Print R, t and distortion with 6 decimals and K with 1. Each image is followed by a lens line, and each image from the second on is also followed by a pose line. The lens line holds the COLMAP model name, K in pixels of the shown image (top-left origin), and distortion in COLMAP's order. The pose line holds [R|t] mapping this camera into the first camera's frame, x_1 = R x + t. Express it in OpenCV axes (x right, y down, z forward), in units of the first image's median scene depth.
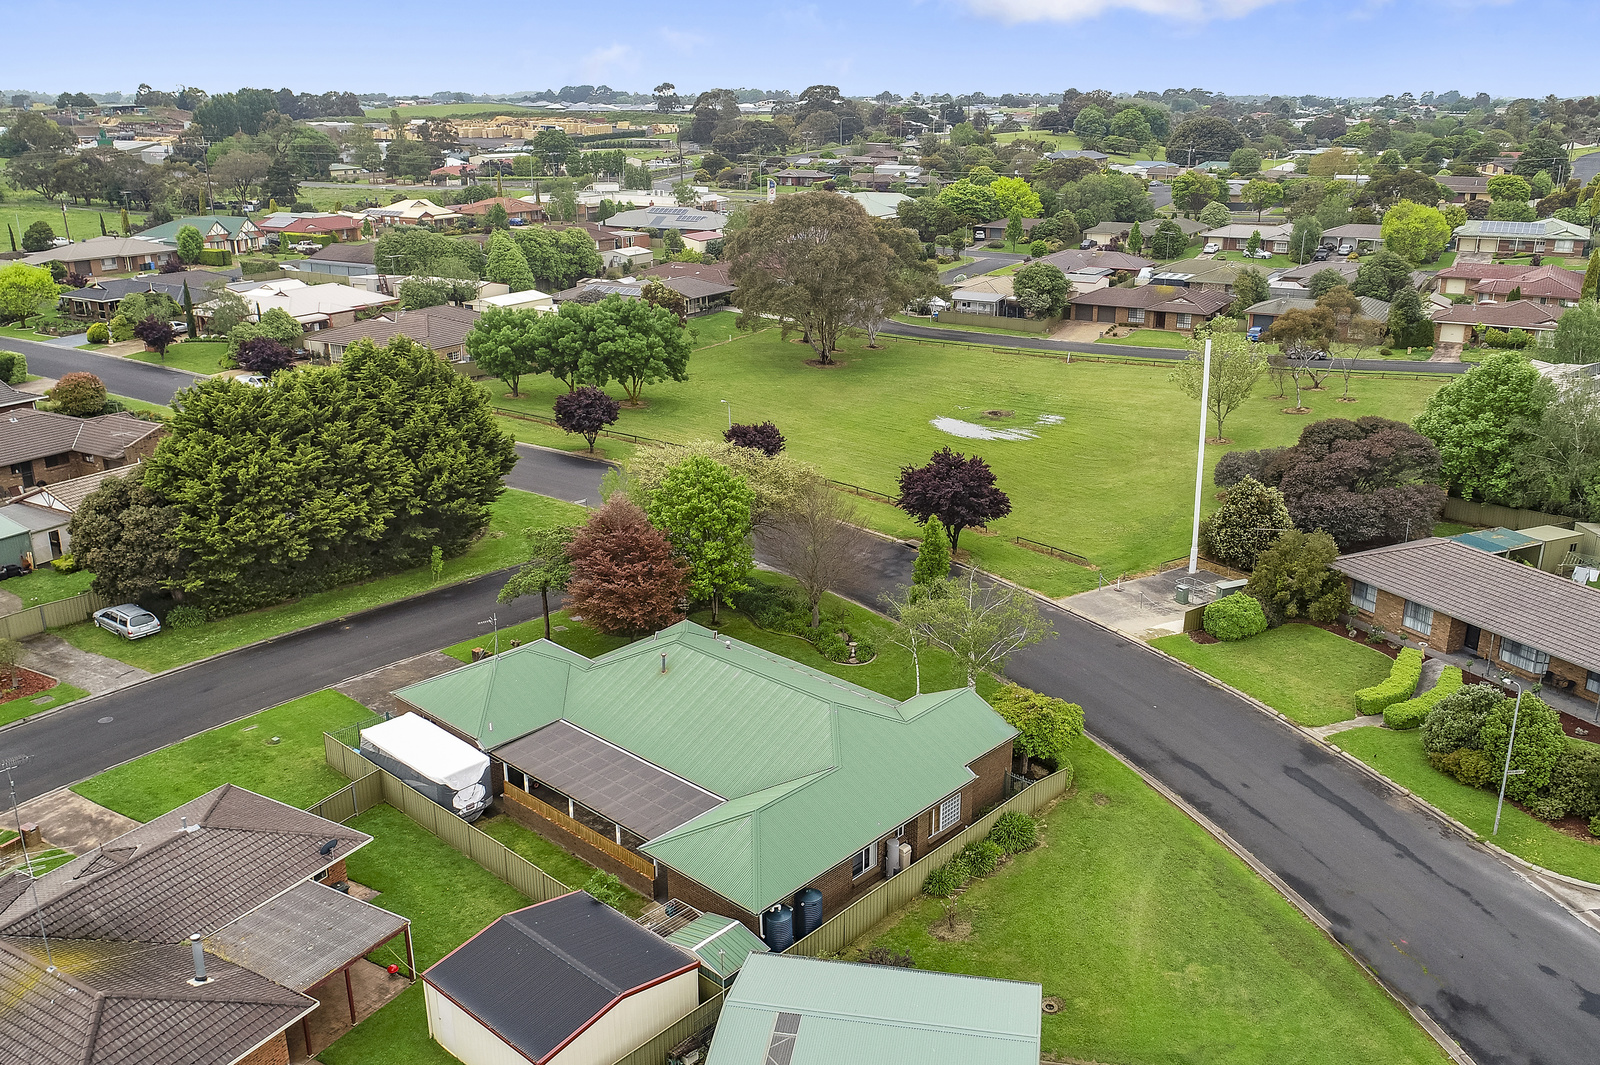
lens RADIAL K [[1274.1, 0, 831.3], [0, 1274.1, 532.4], [0, 0, 1]] dist [0.003689, -0.007203]
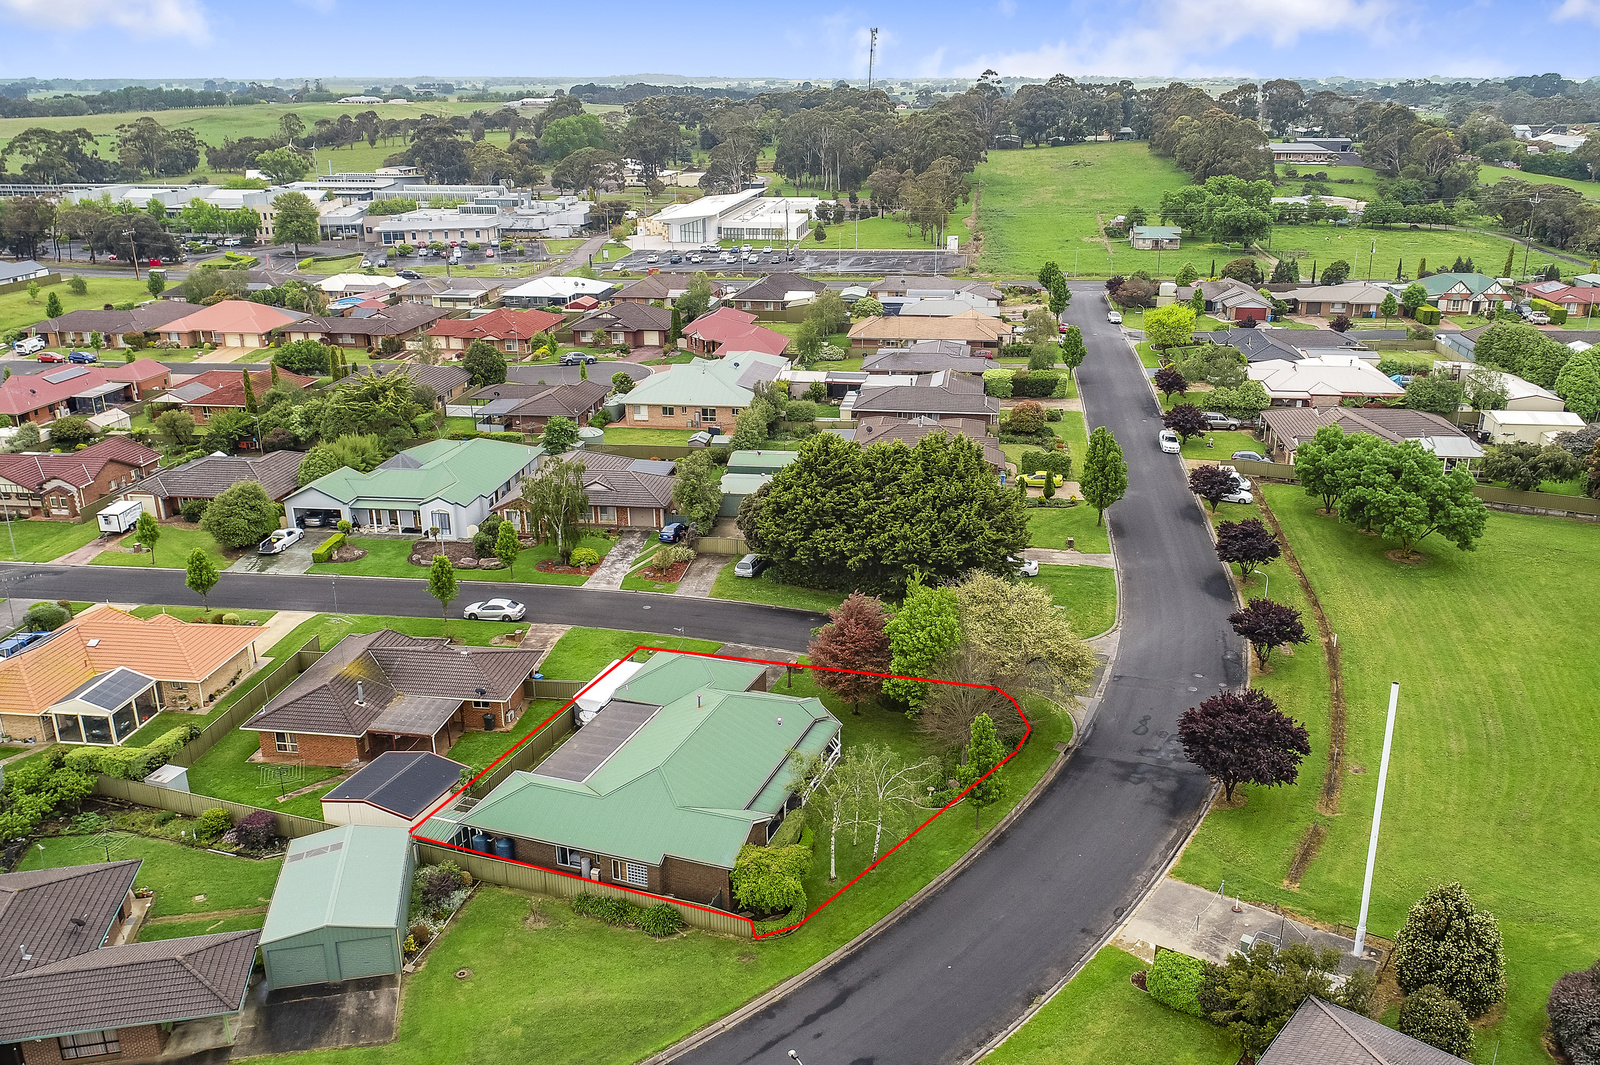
lens RADIAL K [[1274.1, 0, 831.3], [0, 1274.1, 532.4], [0, 0, 1]] dist [0.003689, -0.007203]
pose [[0.402037, 0.300599, -0.864874, 0.911650], [-0.296678, 0.936382, 0.187541, -0.317950], [0.866226, 0.181190, 0.465641, 0.364889]]
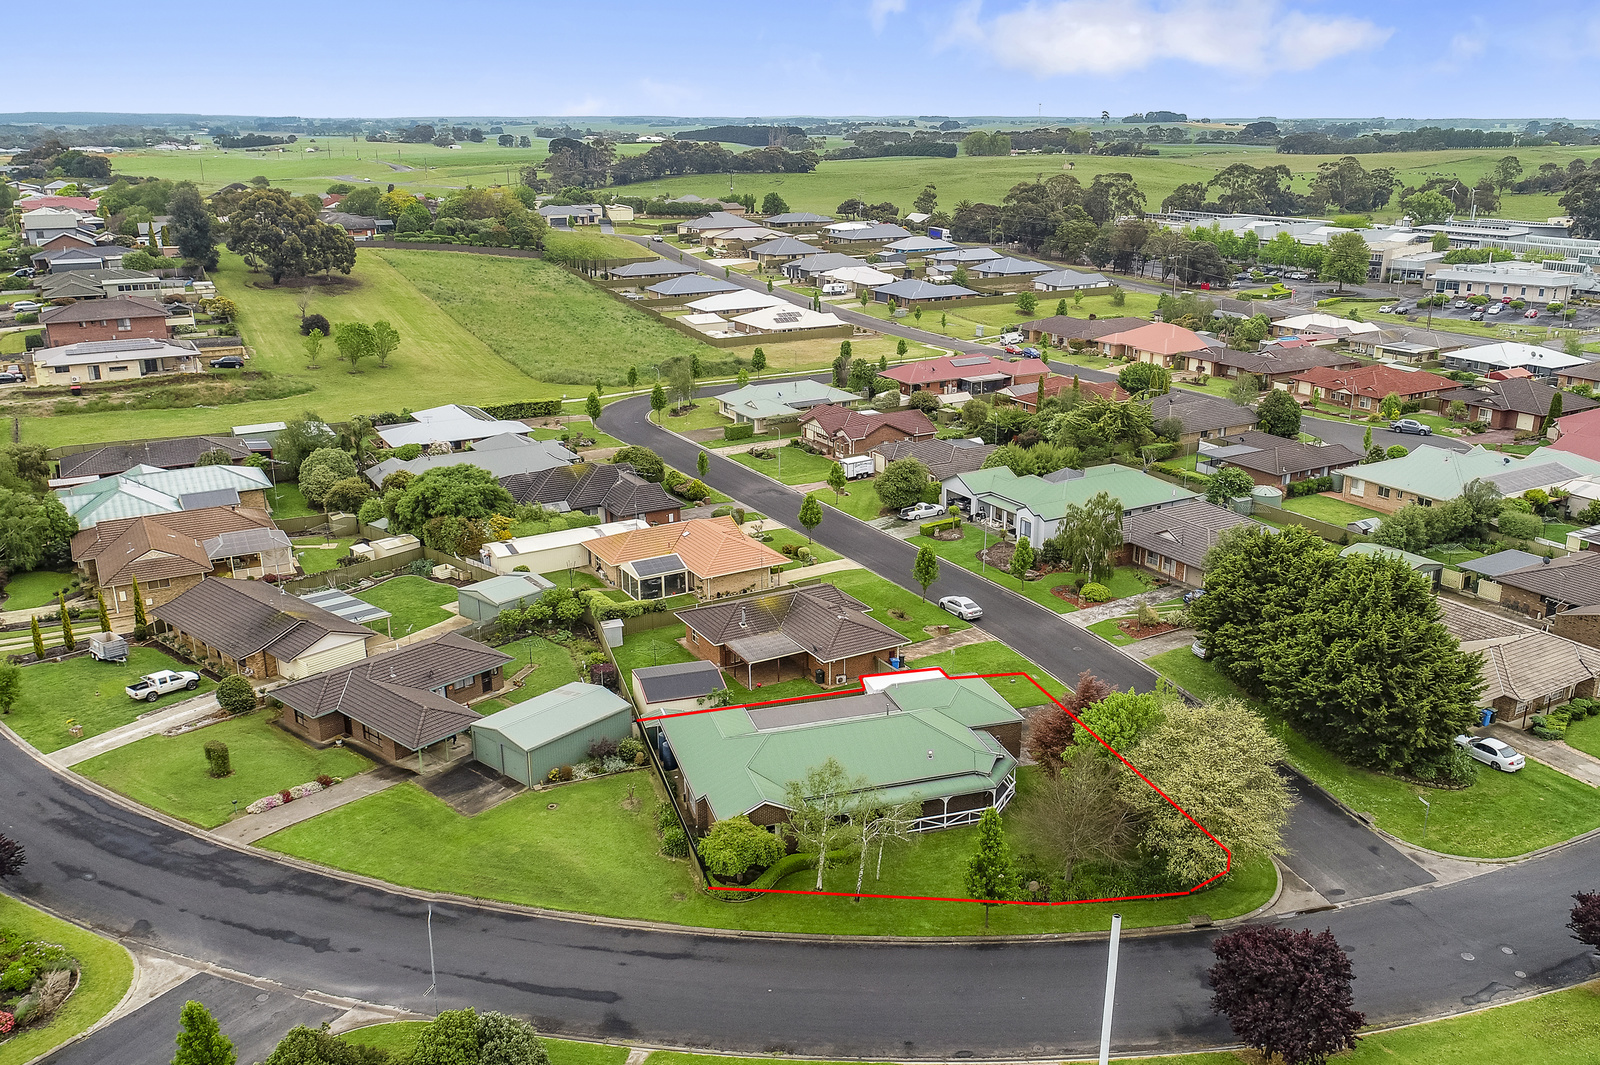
lens RADIAL K [[1274.1, 0, 831.3], [0, 1274.1, 532.4], [0, 0, 1]] dist [0.003689, -0.007203]
pose [[-0.467817, 0.265819, -0.842904, 0.933574], [-0.293662, 0.852768, 0.431914, -0.593743], [0.833613, 0.449586, -0.320878, 1.117595]]
